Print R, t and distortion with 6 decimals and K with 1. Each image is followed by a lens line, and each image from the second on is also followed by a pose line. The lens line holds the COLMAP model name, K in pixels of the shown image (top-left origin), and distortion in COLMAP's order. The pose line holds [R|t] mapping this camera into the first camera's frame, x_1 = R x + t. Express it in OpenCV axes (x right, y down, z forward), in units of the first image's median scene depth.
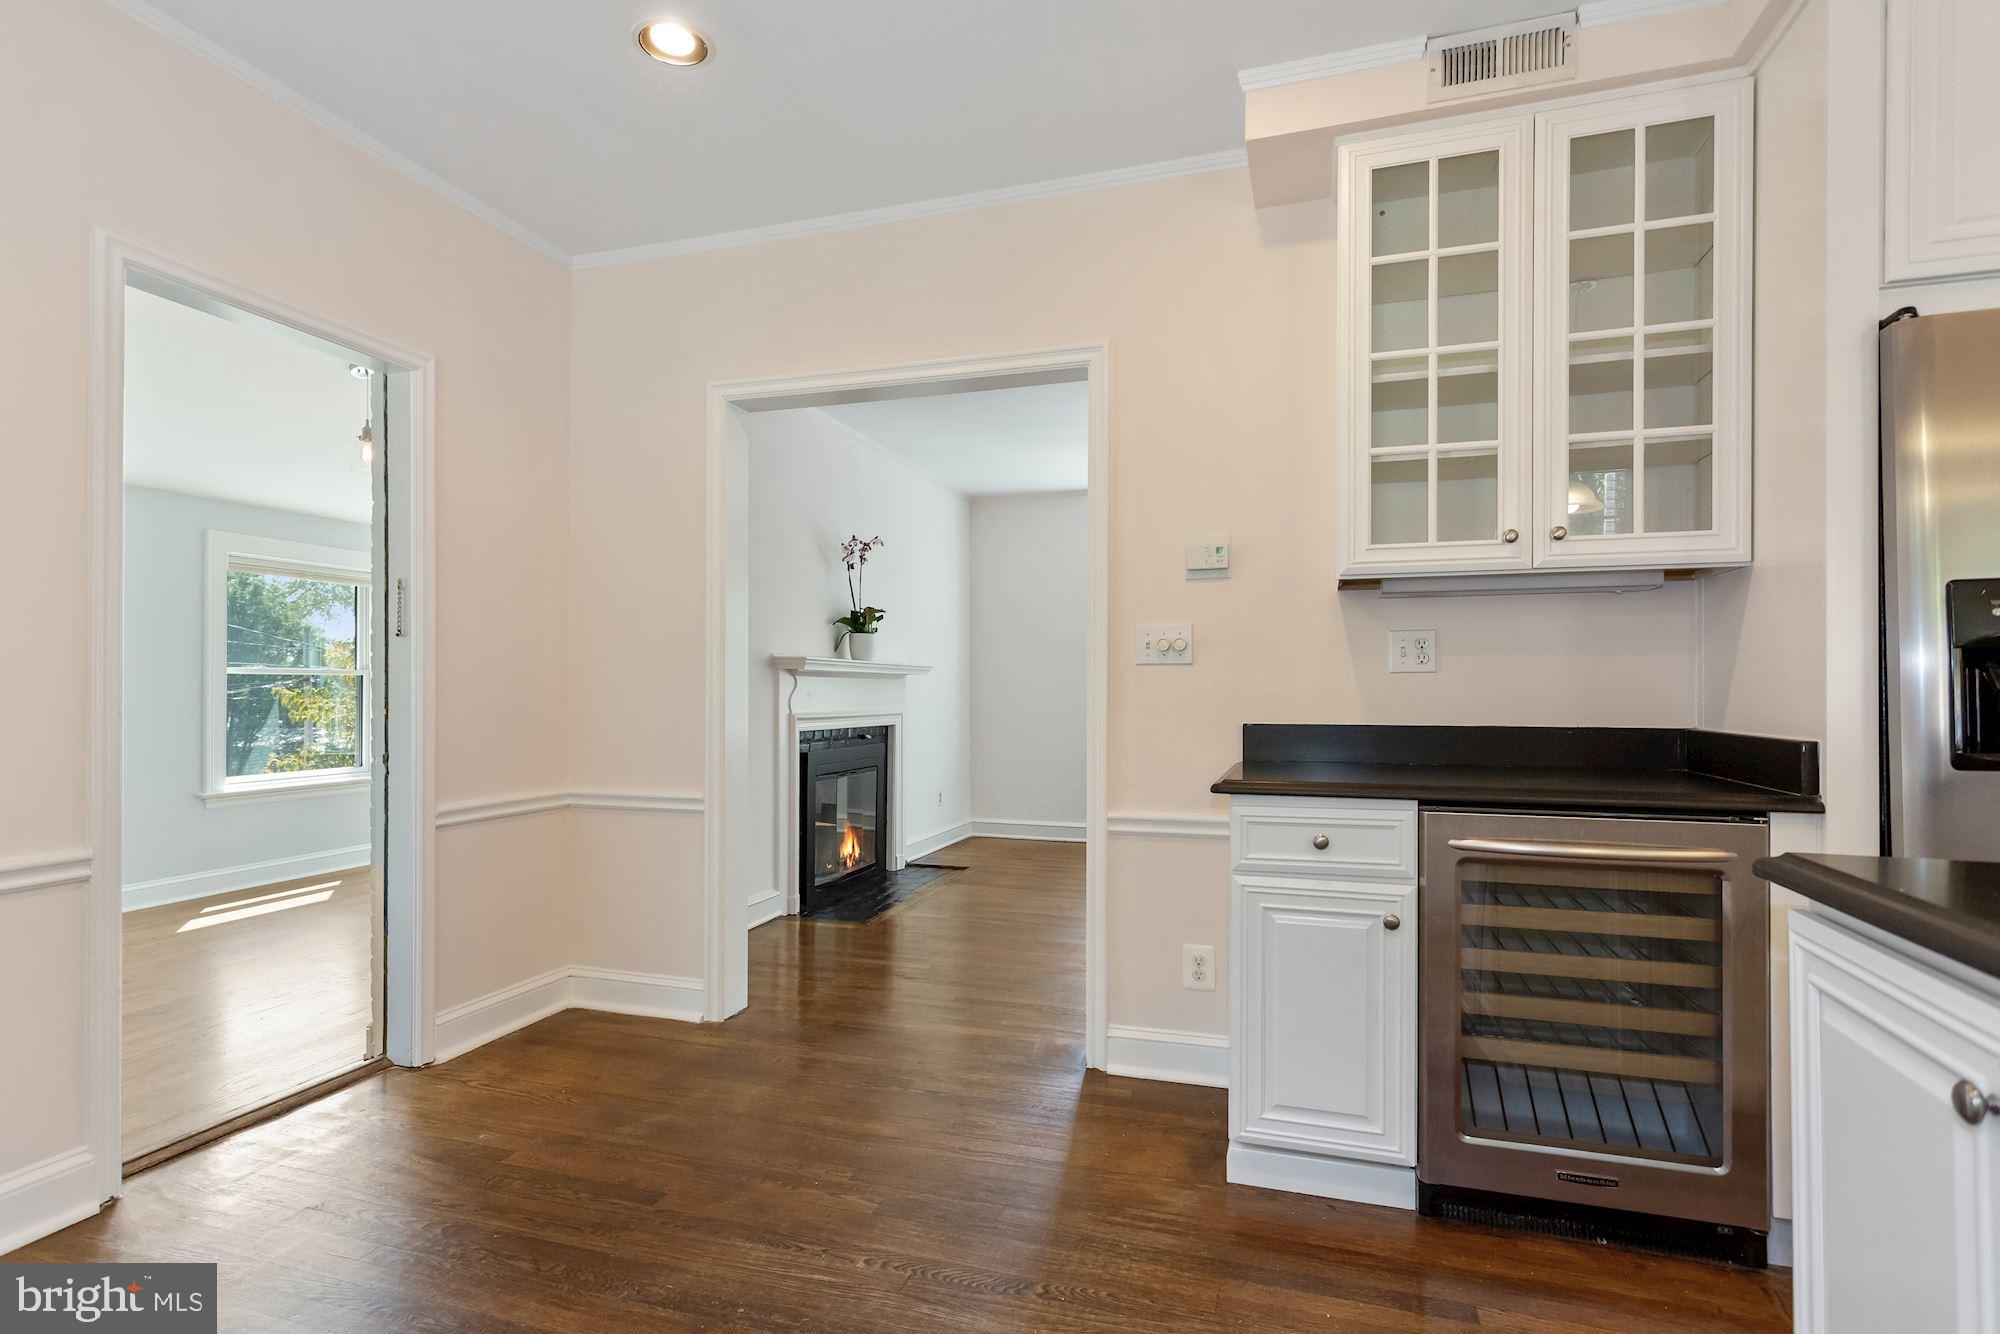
lens RADIAL K [[991.4, 0, 986.5], [0, 991.4, 690.0], [0, 0, 1]] dist [0.002191, 0.000383]
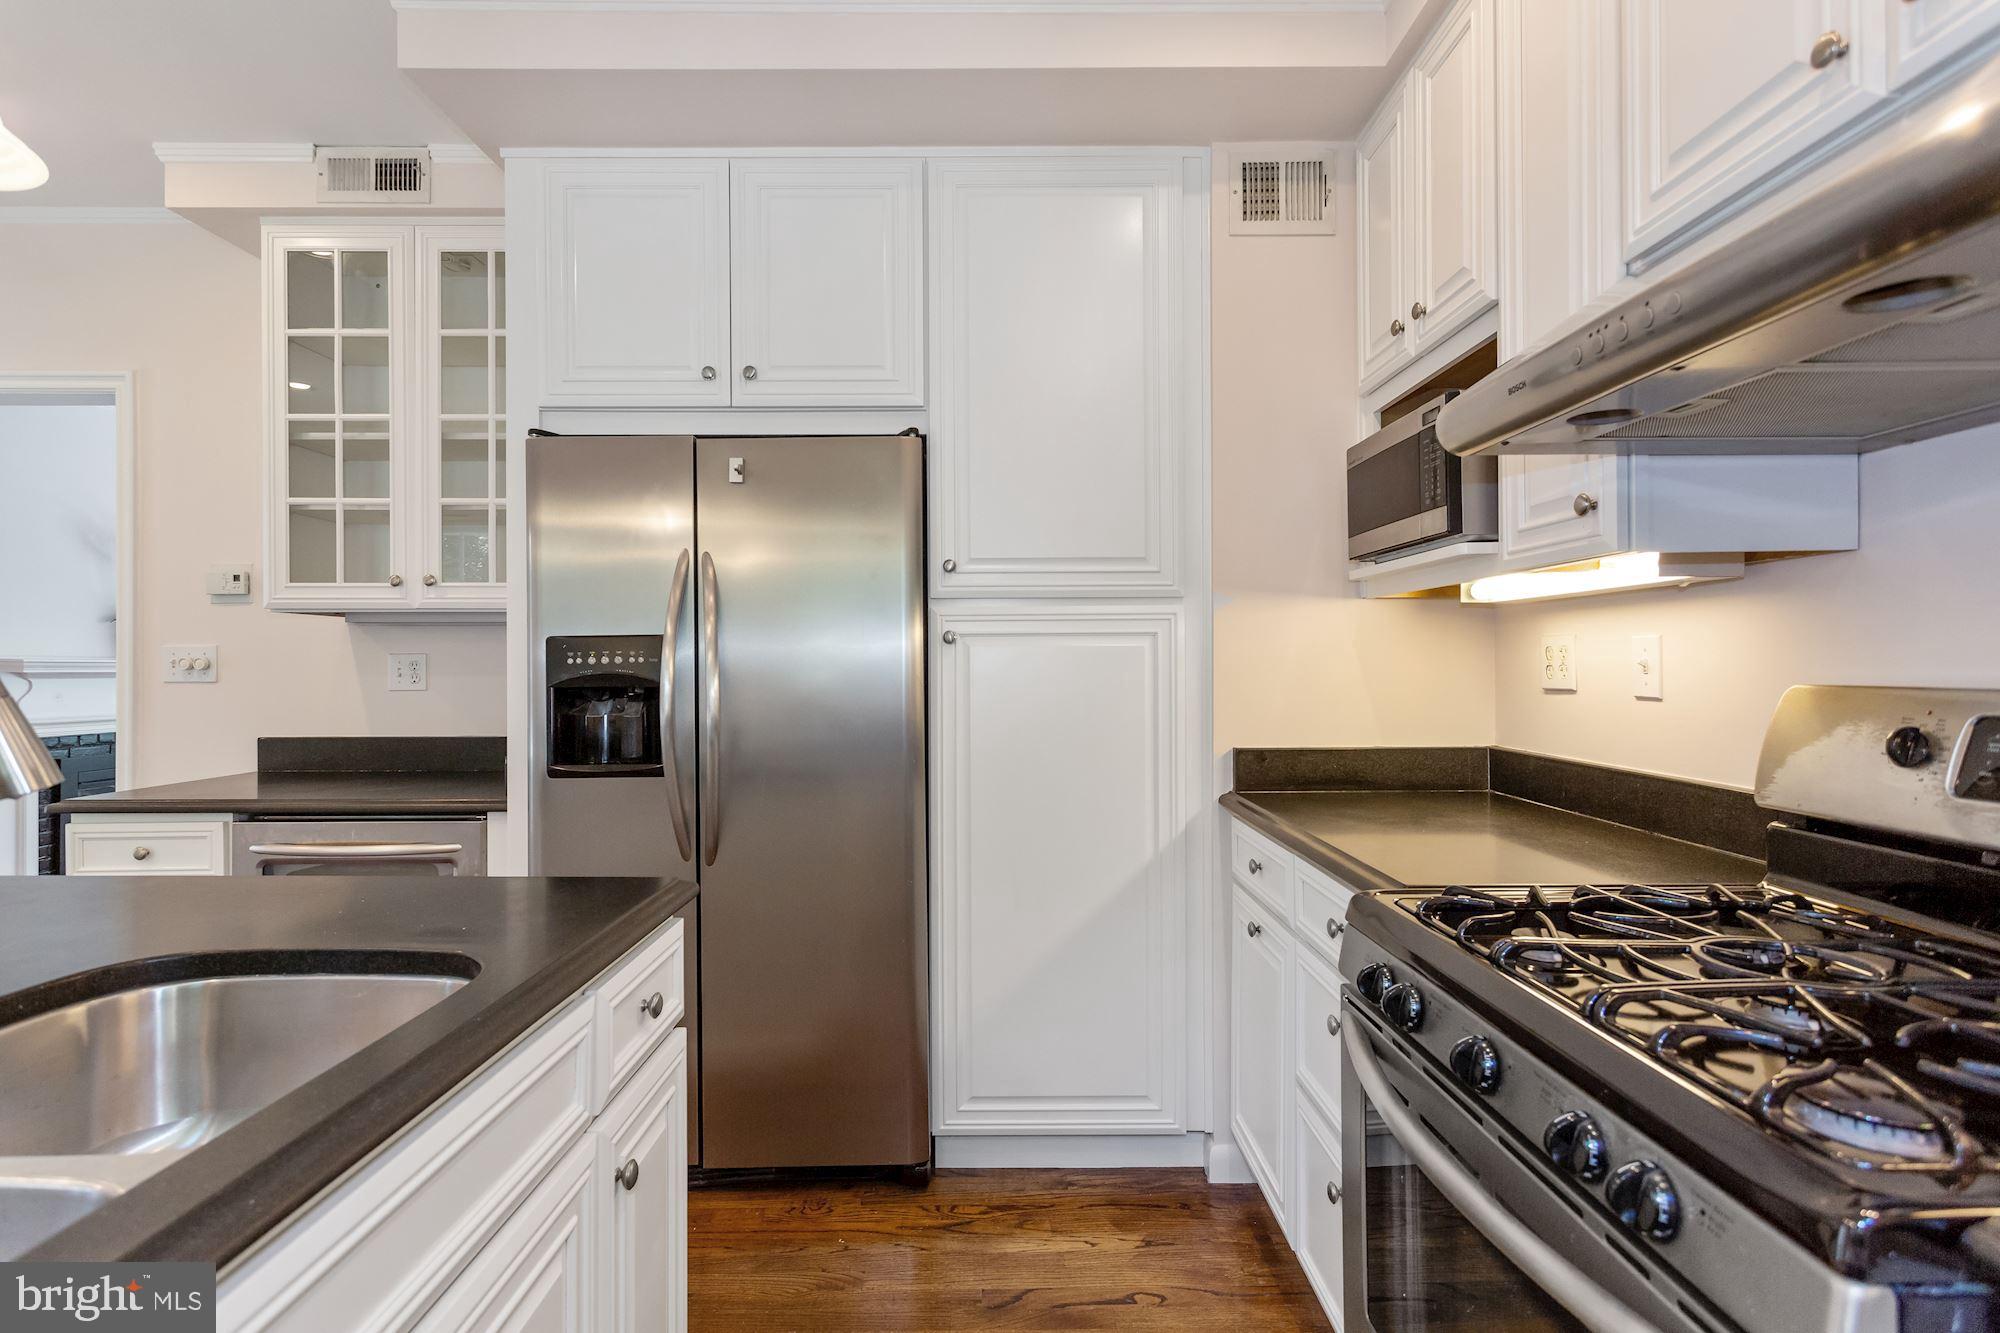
lens RADIAL K [[950.8, 0, 998.7], [0, 950.8, 668.9], [0, 0, 1]] dist [0.001161, 0.006559]
pose [[0.950349, -0.002382, 0.311177, 0.826443], [0.001749, 0.999996, 0.002312, -0.049492], [-0.311181, -0.001653, 0.950349, -0.292565]]
